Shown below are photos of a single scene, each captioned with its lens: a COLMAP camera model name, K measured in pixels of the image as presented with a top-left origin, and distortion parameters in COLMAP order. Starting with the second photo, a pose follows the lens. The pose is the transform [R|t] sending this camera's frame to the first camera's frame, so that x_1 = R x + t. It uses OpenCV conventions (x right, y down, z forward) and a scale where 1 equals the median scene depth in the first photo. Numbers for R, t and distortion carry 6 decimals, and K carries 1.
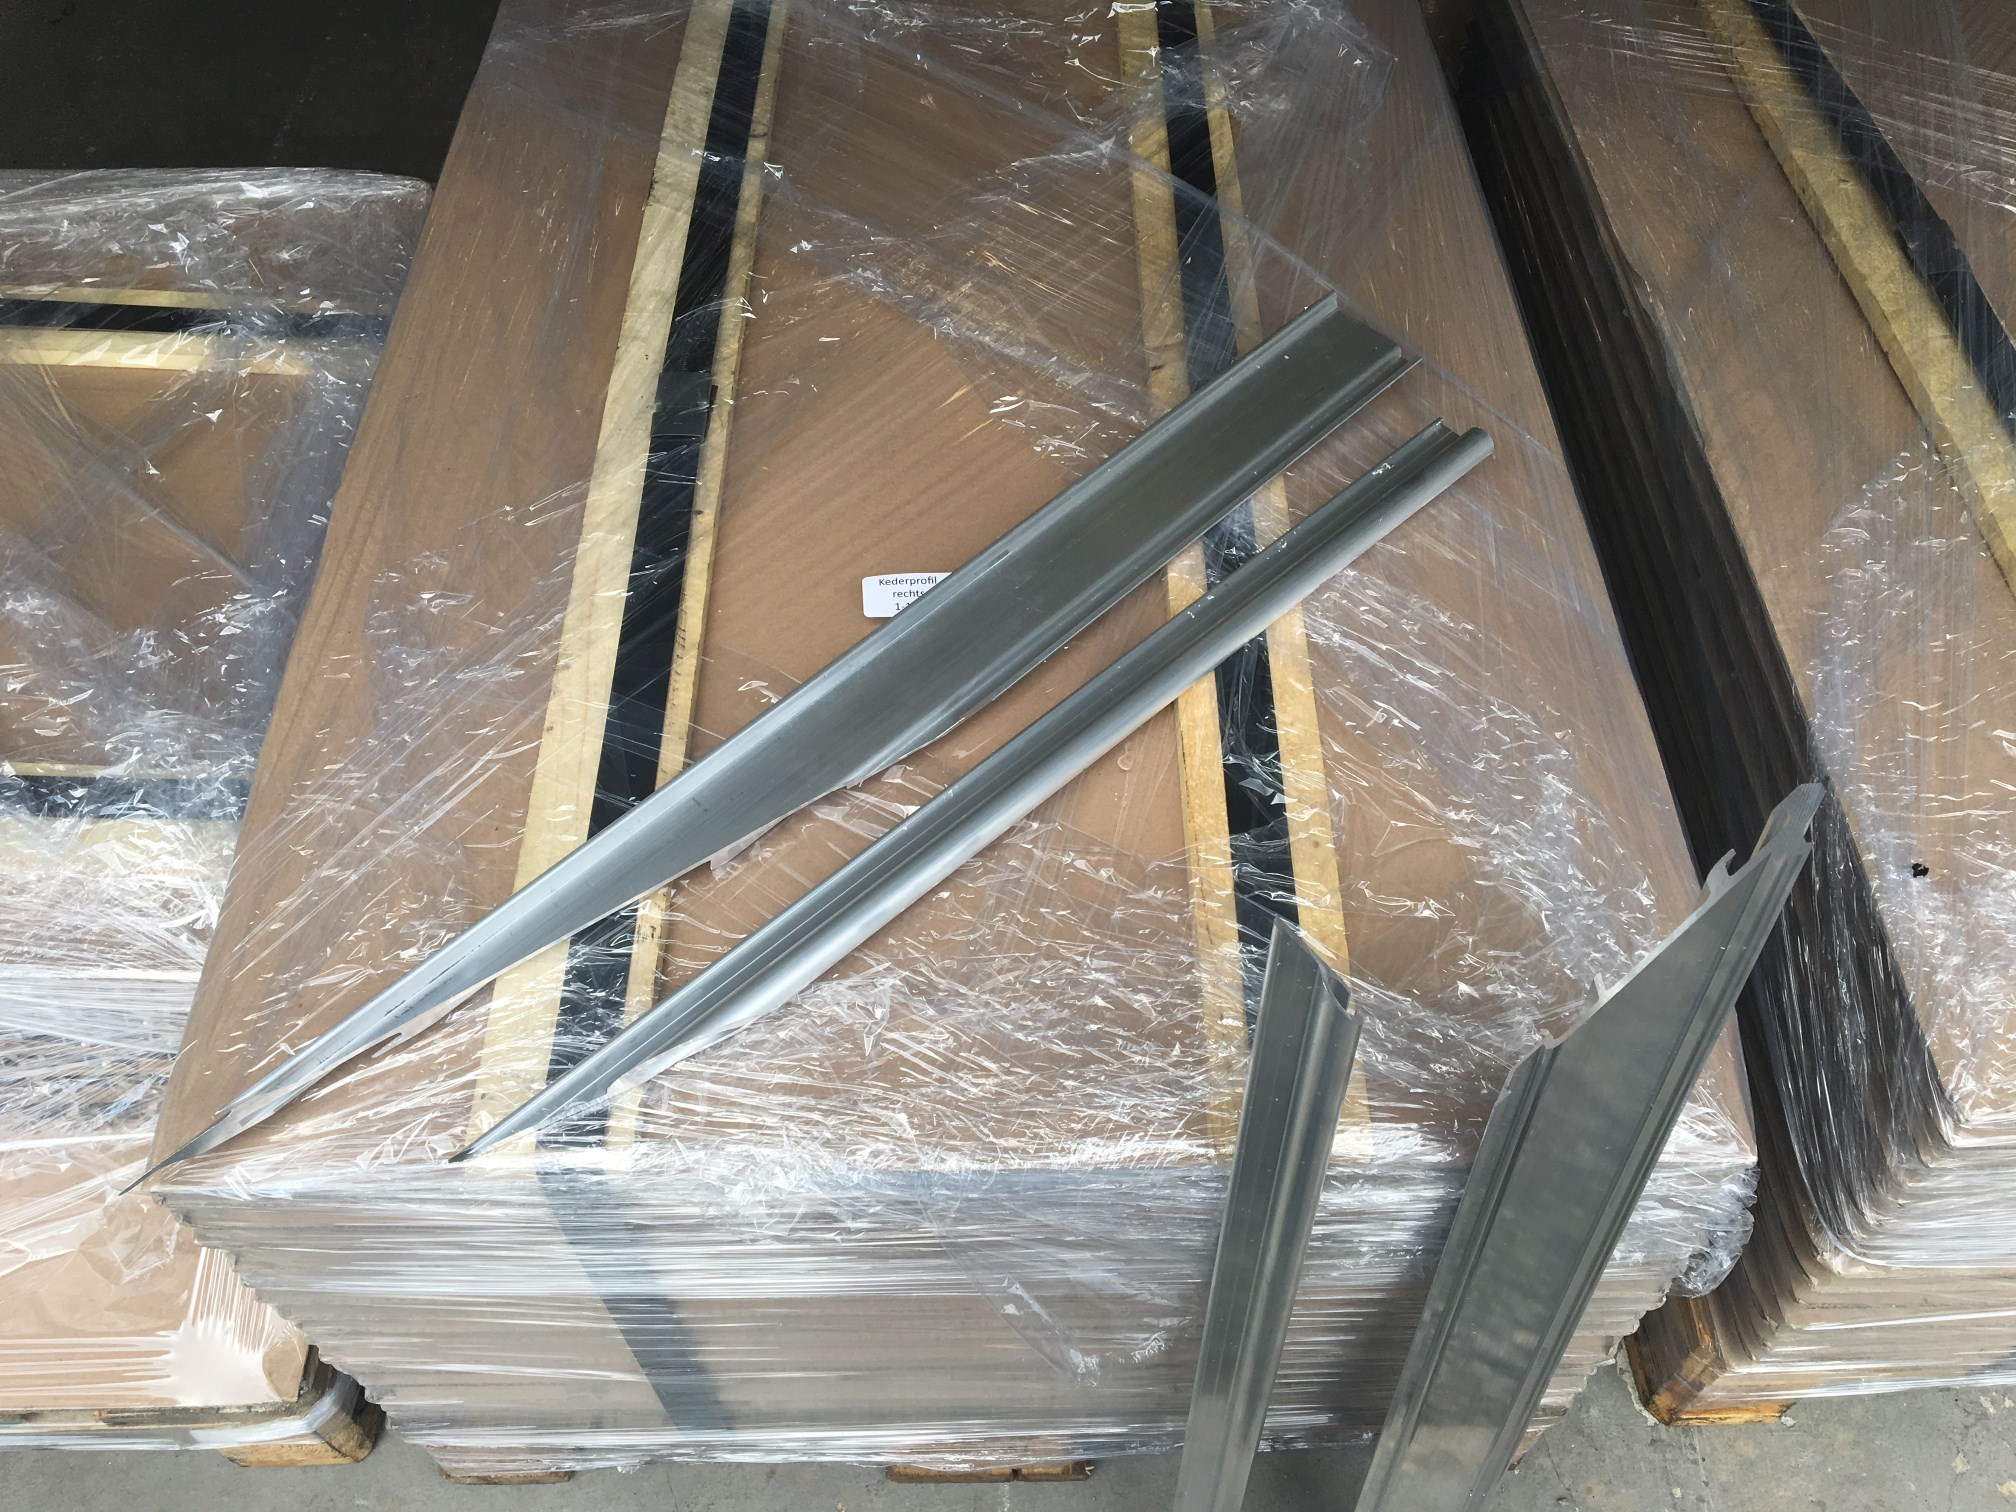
lens RADIAL K [[1675.6, 0, 1008.0], [0, 1675.6, 756.0], [0, 0, 1]] dist [0.010521, -0.006366]
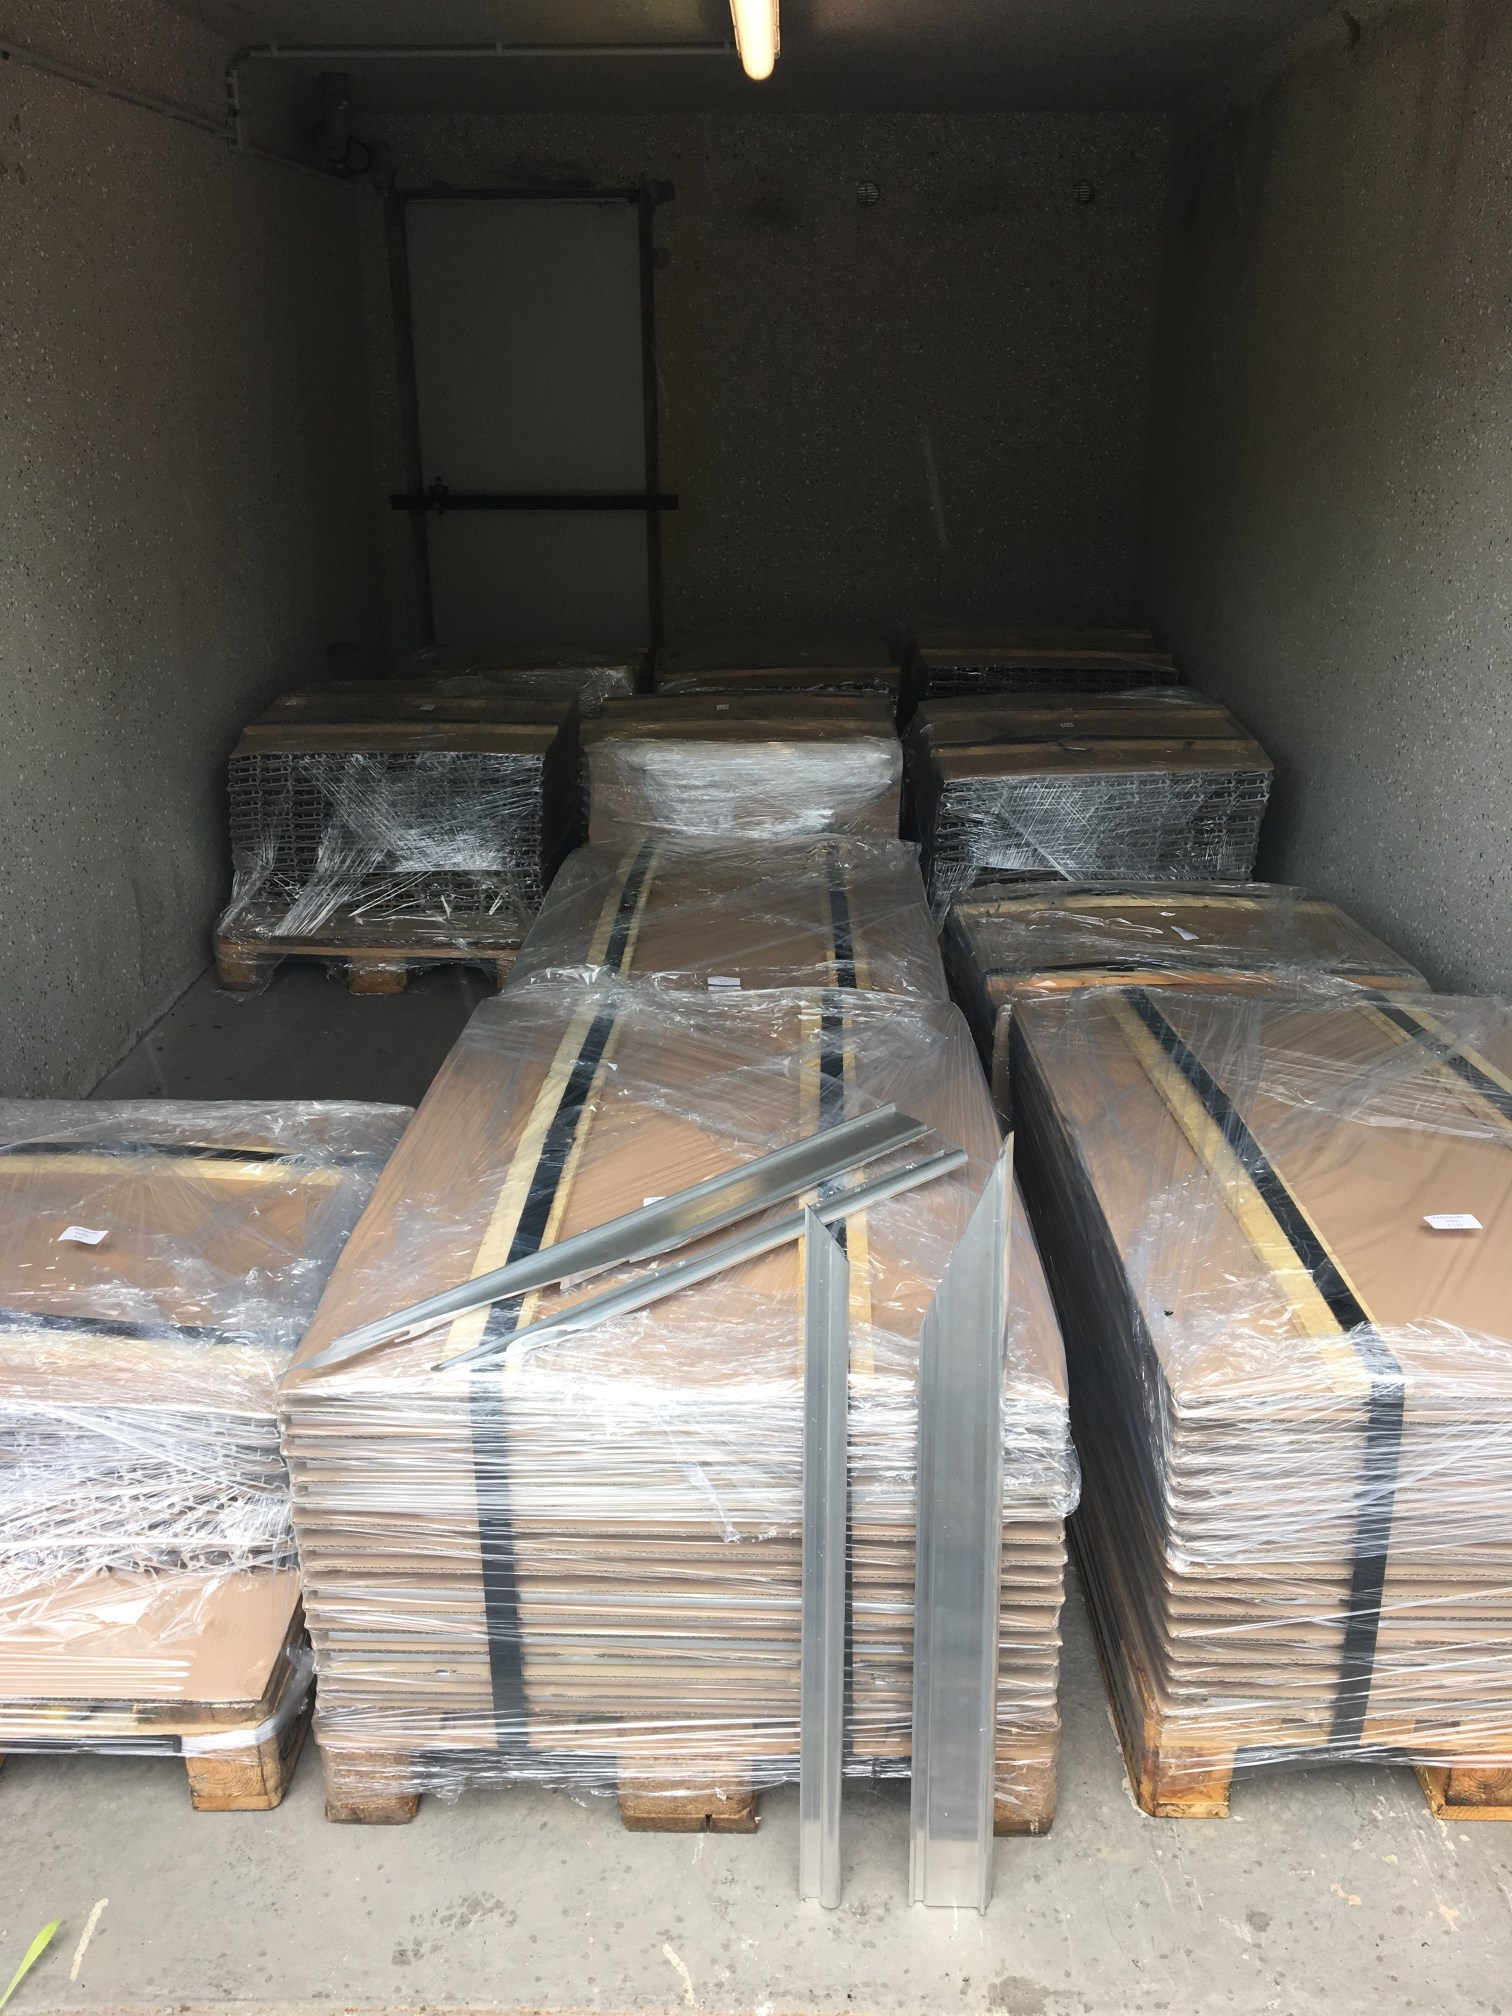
lens RADIAL K [[1675.6, 0, 756.0], [0, 1675.6, 1008.0], [0, 0, 1]] dist [0.010521, -0.006366]
pose [[0.999279, 0.012591, -0.035827, 0.097624], [-0.030203, 0.835397, -0.548817, 0.679580], [0.023020, 0.549503, 0.835175, -0.670899]]
